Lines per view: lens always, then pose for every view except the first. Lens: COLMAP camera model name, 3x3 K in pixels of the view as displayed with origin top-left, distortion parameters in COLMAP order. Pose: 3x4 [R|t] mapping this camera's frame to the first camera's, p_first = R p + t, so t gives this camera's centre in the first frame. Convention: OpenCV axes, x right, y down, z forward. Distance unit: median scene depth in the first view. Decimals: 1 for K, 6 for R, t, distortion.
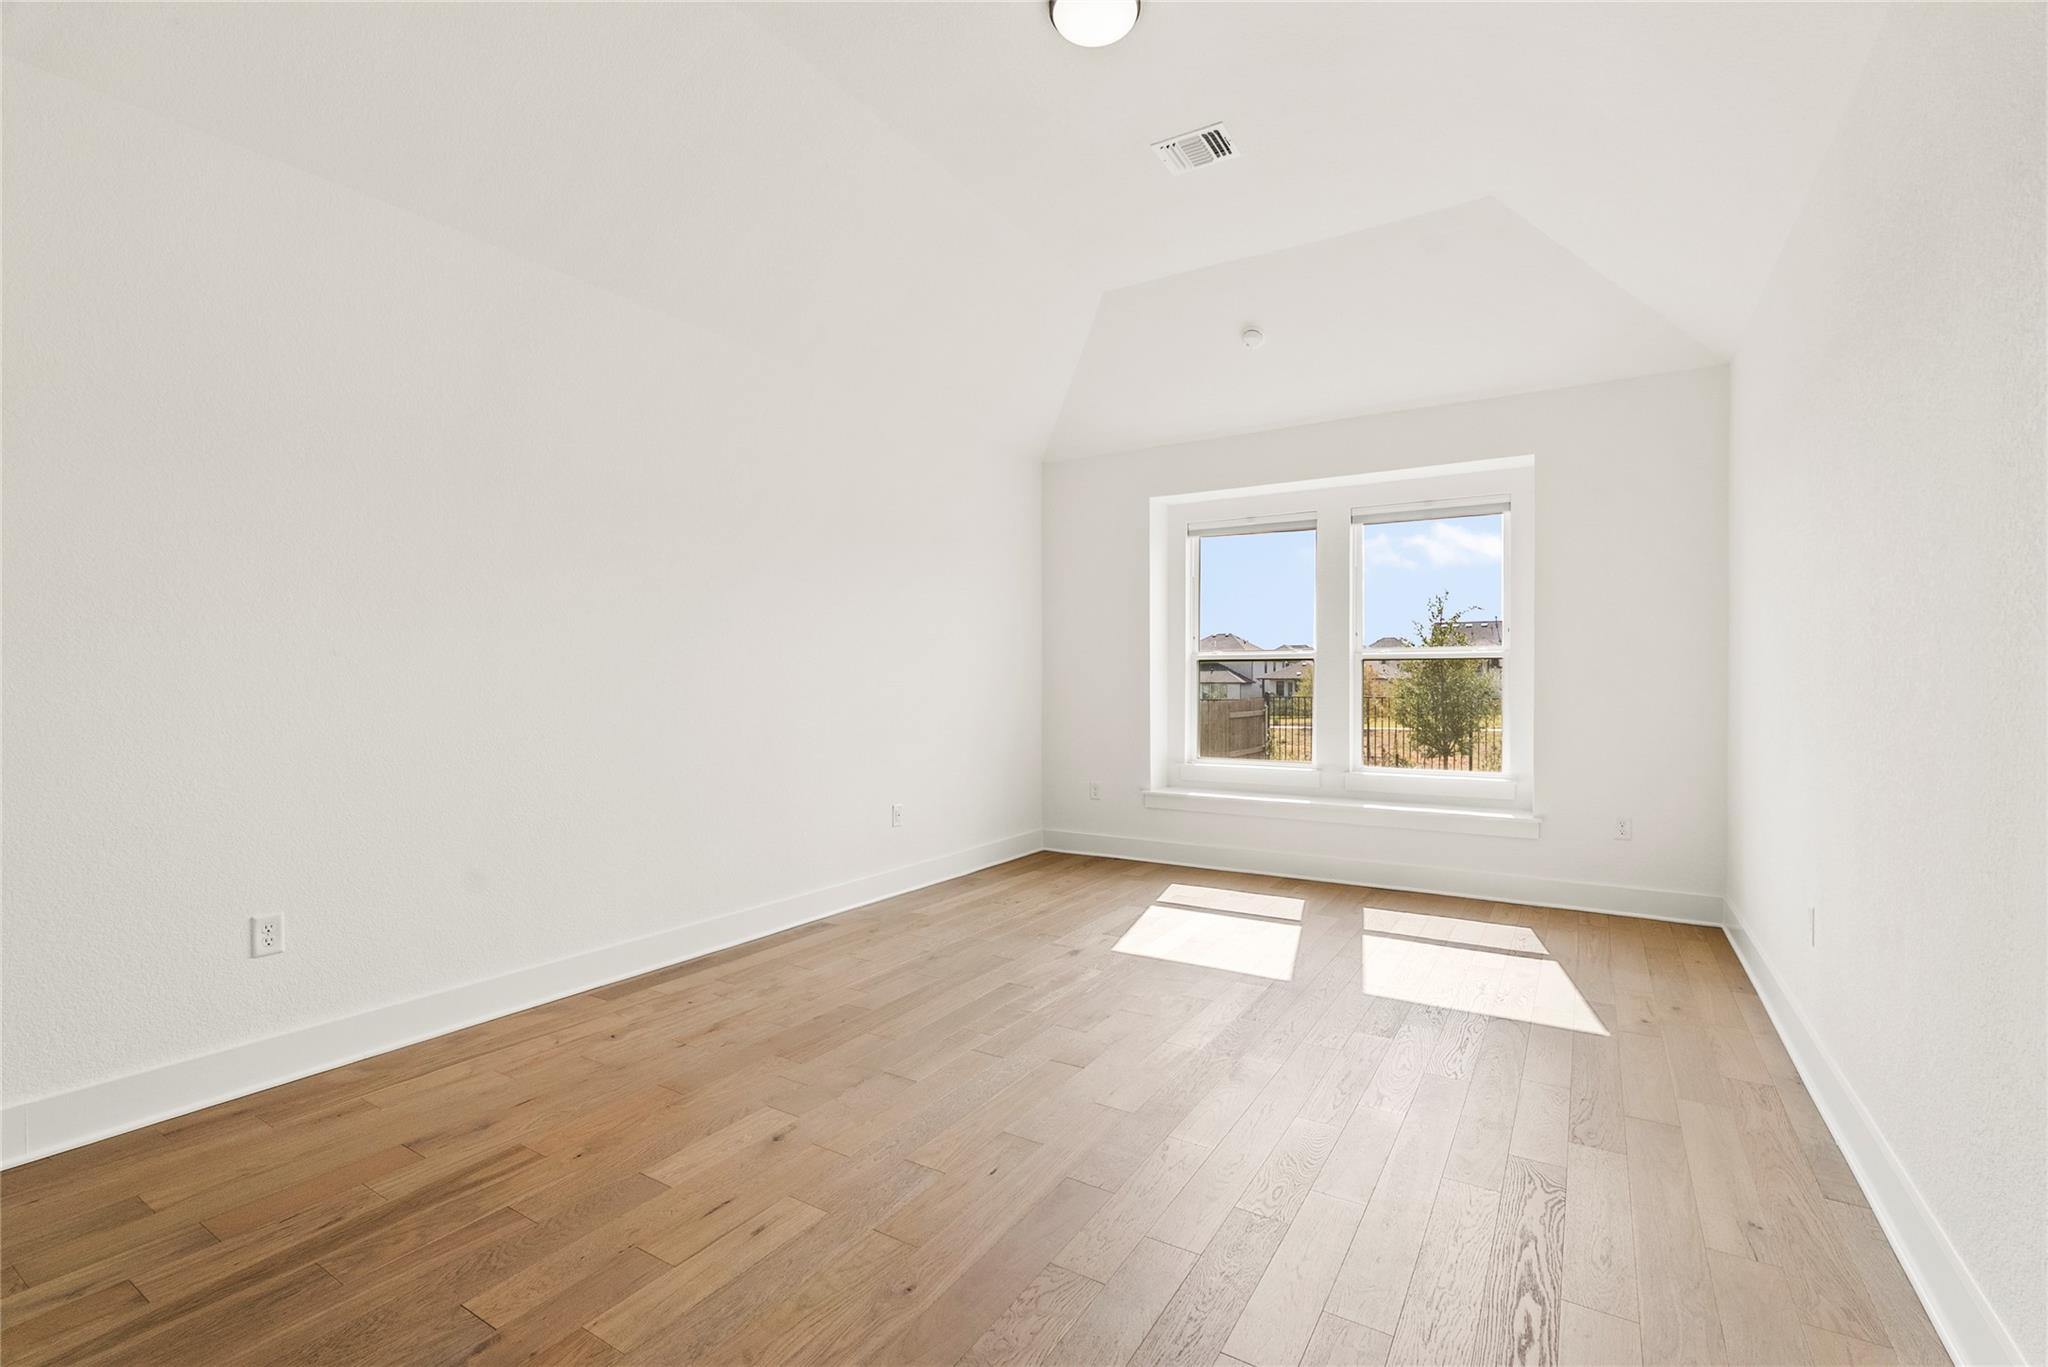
lens RADIAL K [[899.6, 0, 1028.3], [0, 899.6, 676.6], [0, 0, 1]] dist [-0.007986, 0.000495]
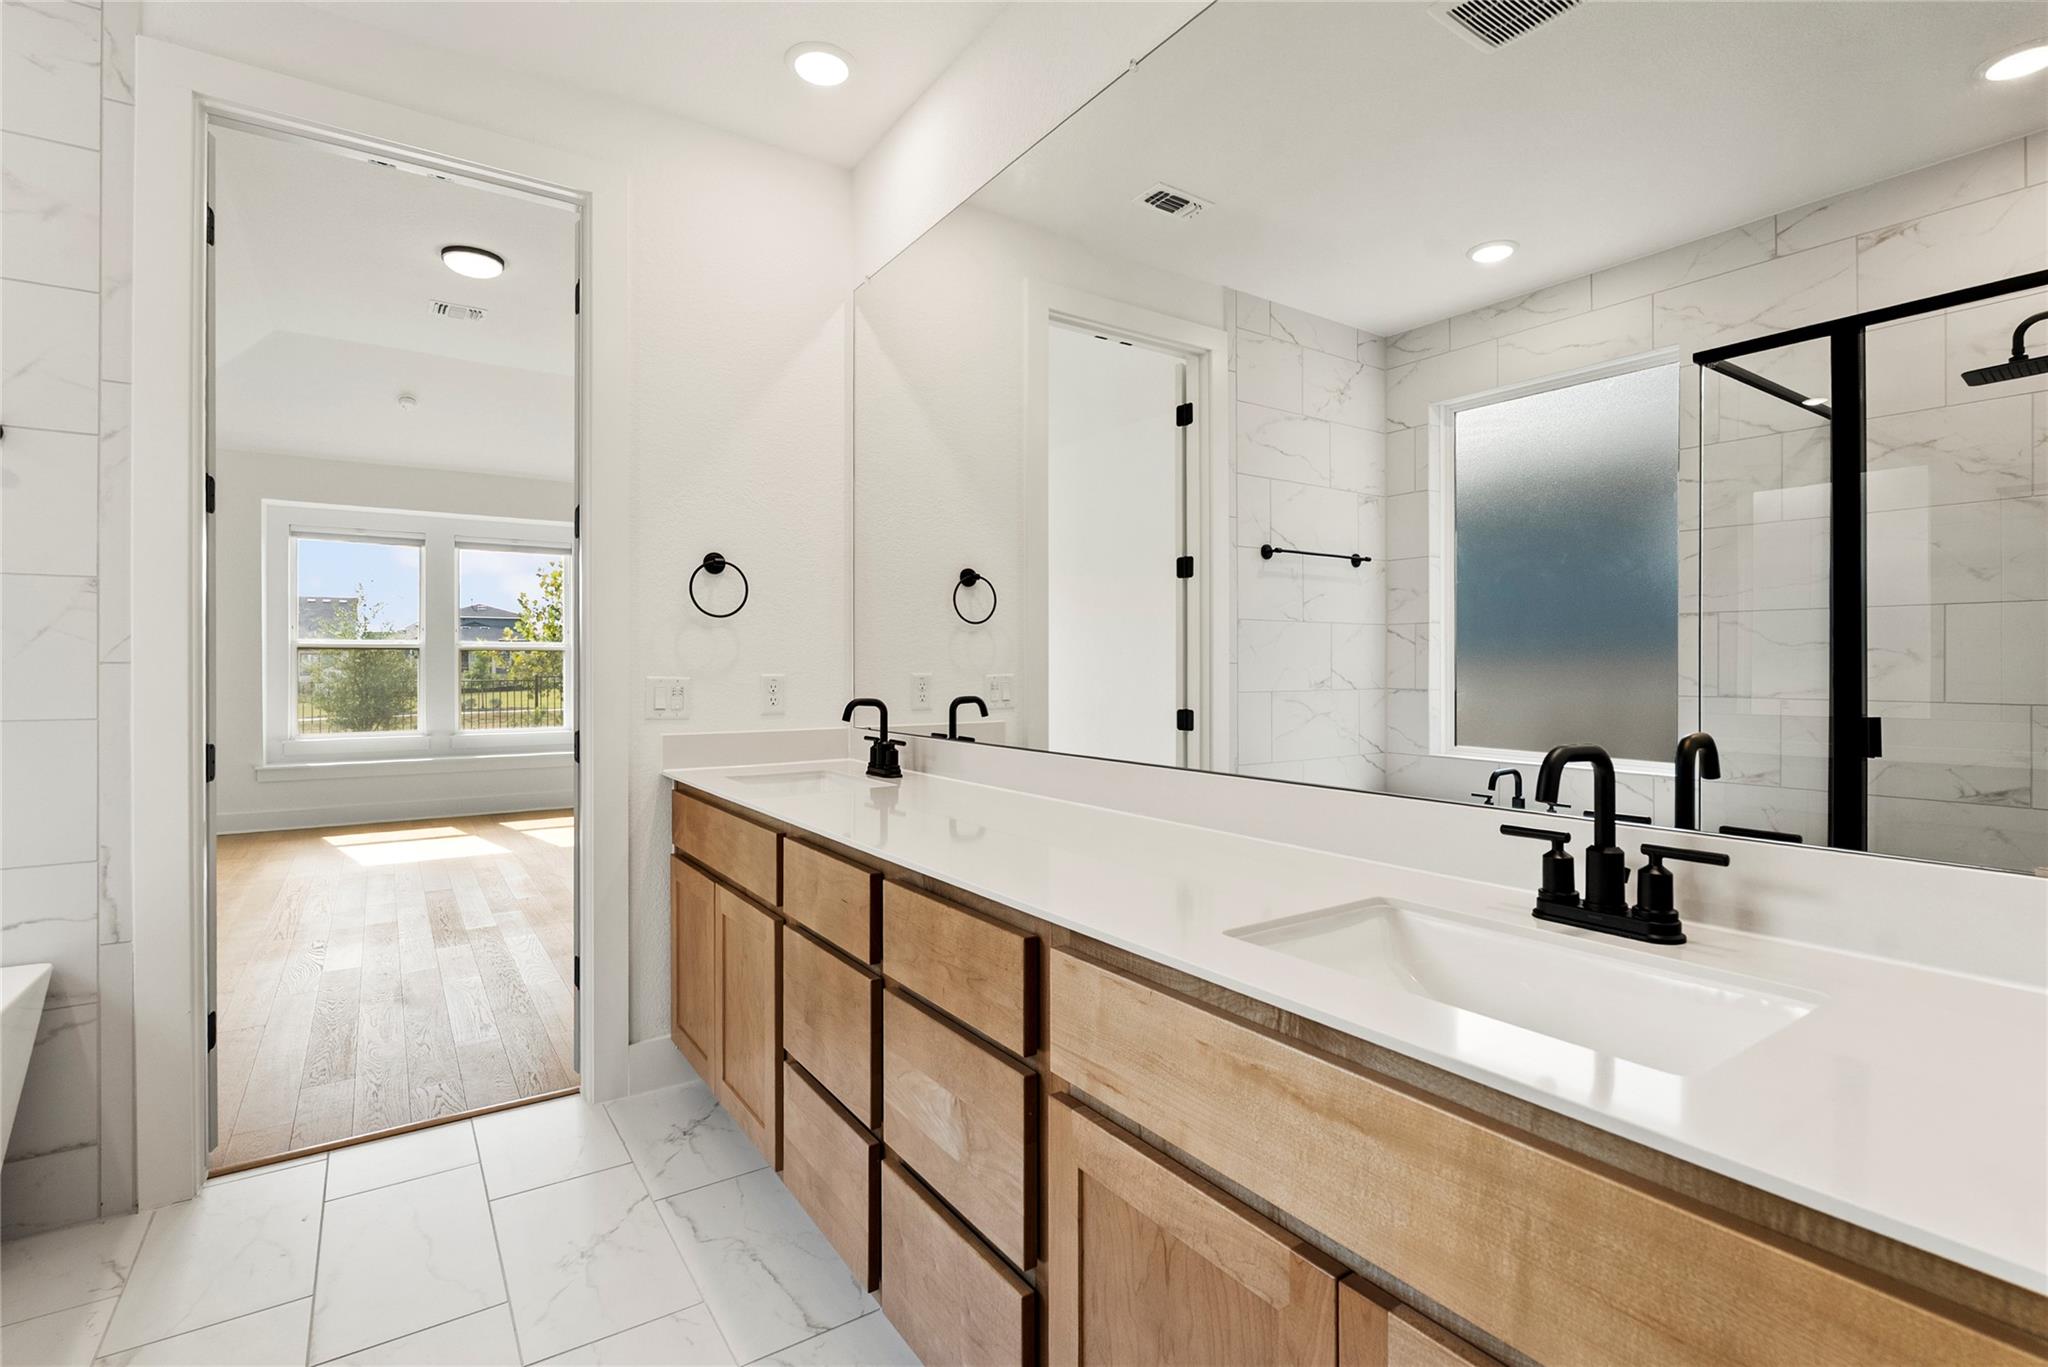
lens RADIAL K [[967.8, 0, 1027.9], [0, 967.8, 683.3], [0, 0, 1]] dist [-0.004260, -0.000241]
pose [[0.403055, -0.013262, 0.915080, -0.682947], [-0.006785, 0.999824, 0.017479, -0.000034], [-0.915151, -0.013253, 0.402894, -0.400209]]
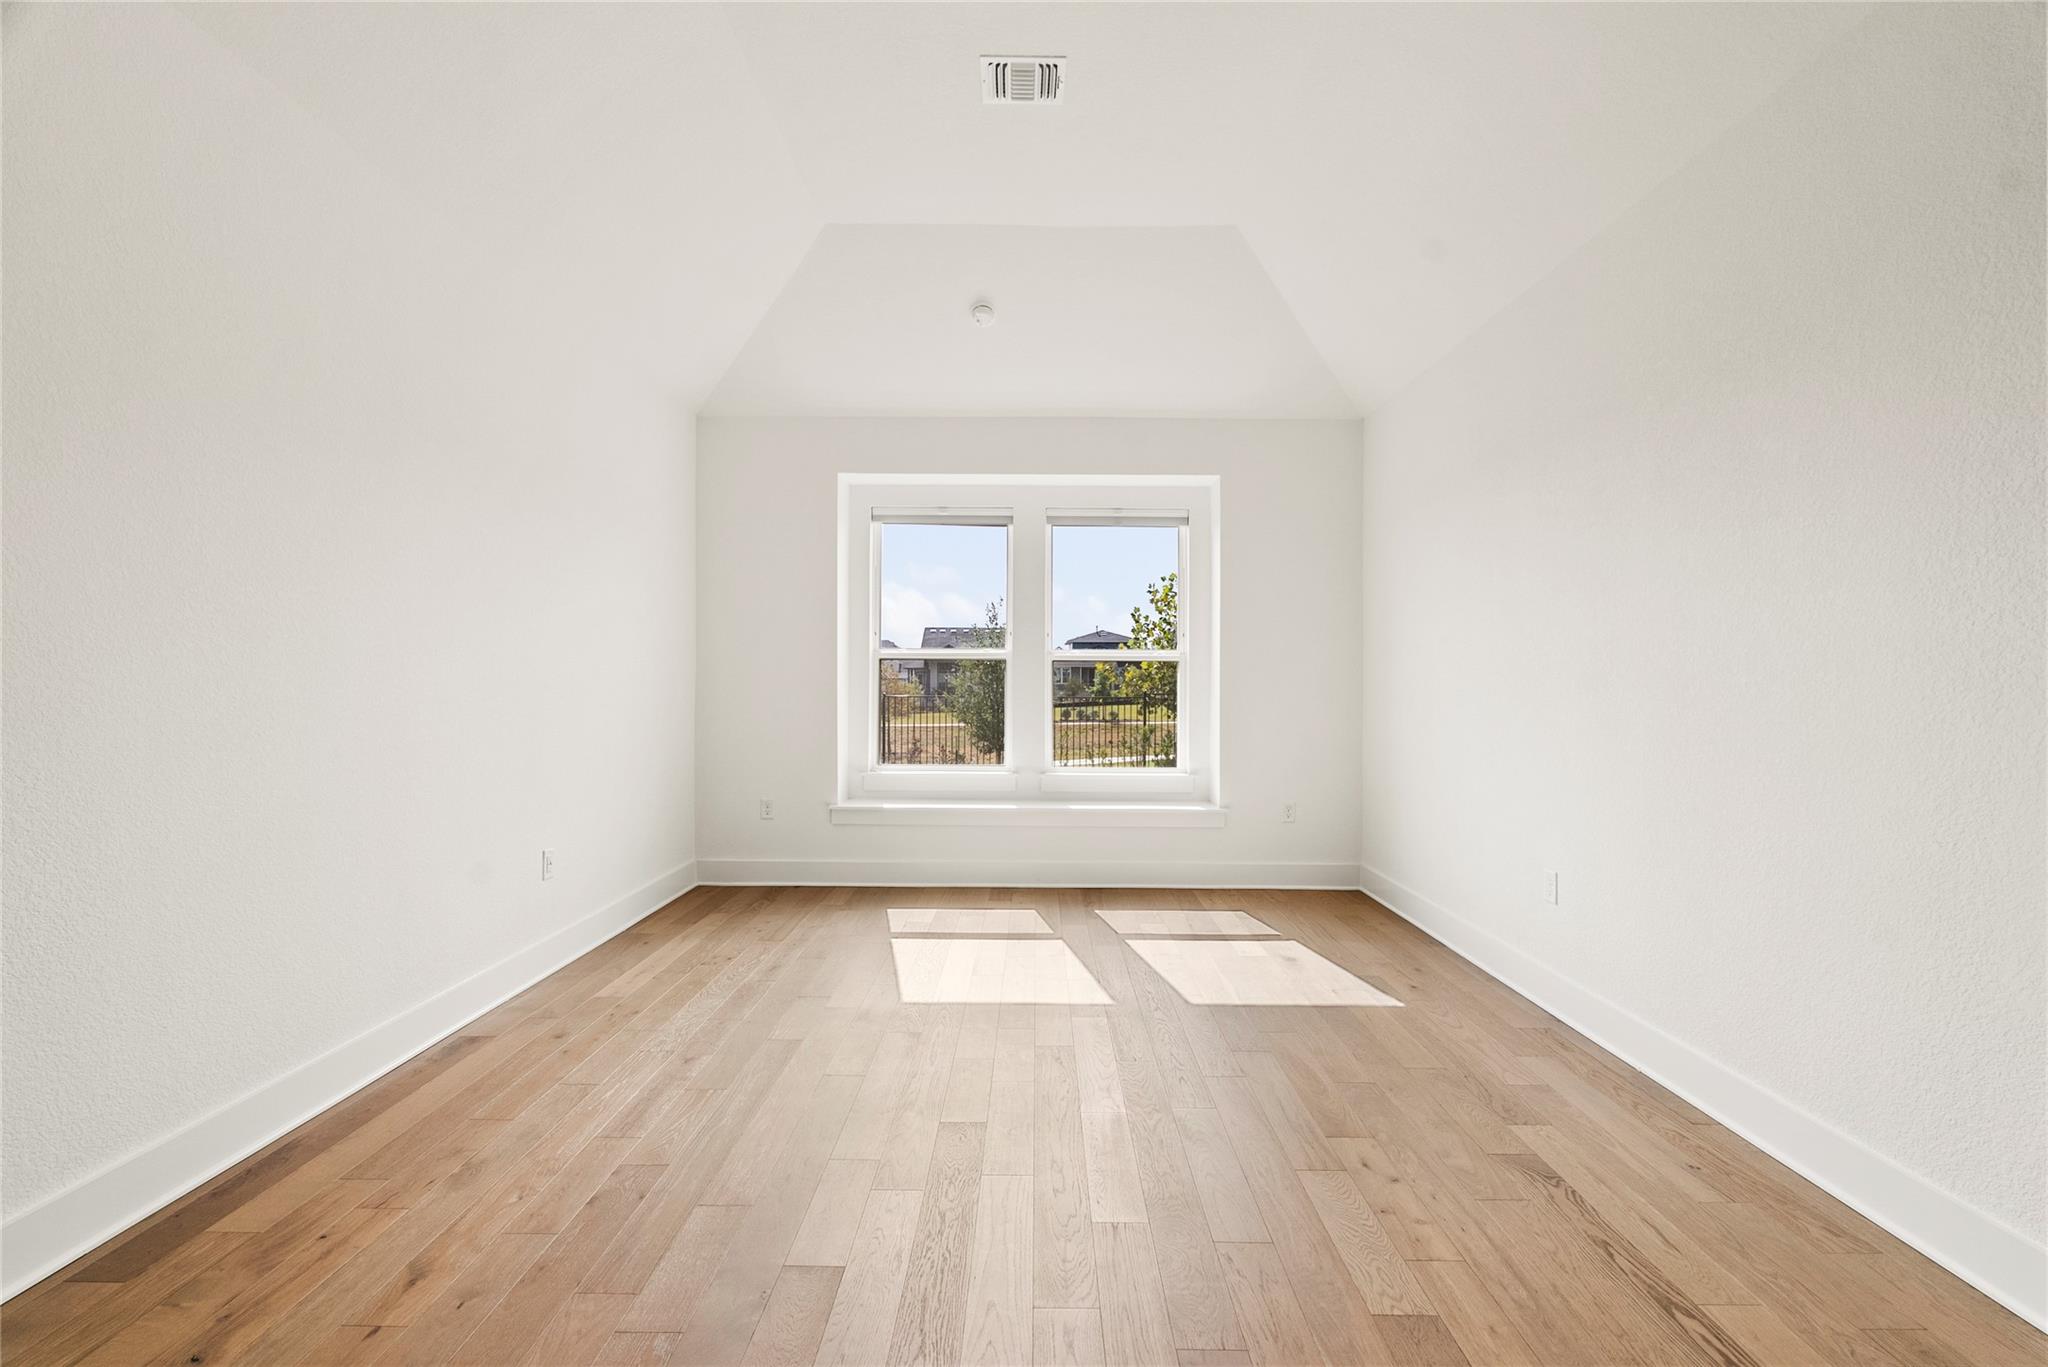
lens RADIAL K [[893.3, 0, 1022.1], [0, 893.3, 672.4], [0, 0, 1]] dist [-0.003401, 0.000207]
pose [[0.855243, 0.009272, 0.518145, -0.195198], [-0.007069, 0.999956, -0.006226, 0.001151], [-0.518180, 0.001662, 0.855270, 0.186148]]
